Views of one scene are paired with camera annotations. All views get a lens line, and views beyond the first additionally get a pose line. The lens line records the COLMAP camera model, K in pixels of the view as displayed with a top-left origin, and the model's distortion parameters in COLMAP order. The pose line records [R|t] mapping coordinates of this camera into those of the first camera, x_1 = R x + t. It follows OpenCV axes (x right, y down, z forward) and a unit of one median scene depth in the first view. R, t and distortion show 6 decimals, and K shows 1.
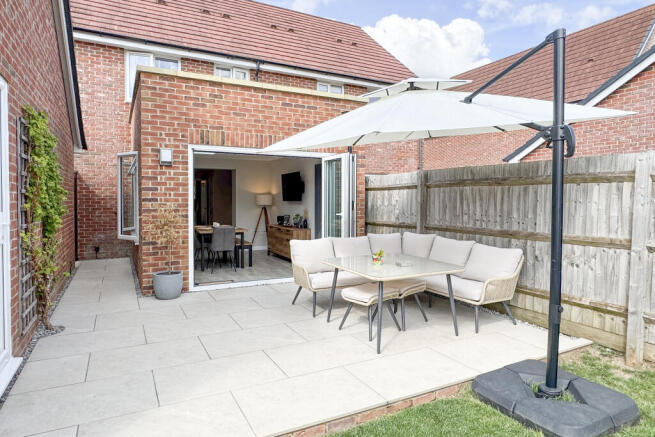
lens RADIAL K [[384.9, 0, 316.1], [0, 384.9, 209.5], [0, 0, 1]] dist [-0.004776, 0.000835]
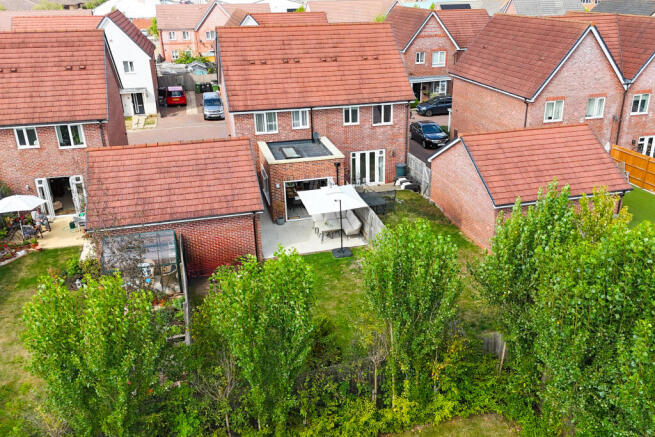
lens RADIAL K [[458.9, 0, 327.5], [0, 458.9, 218.5], [0, 0, 1]] dist [0.000570, 0.000045]
pose [[0.974864, 0.047202, -0.217743, 0.875478], [0.027172, 0.944818, 0.326467, -1.090883], [0.221138, -0.324178, 0.919786, -2.549905]]
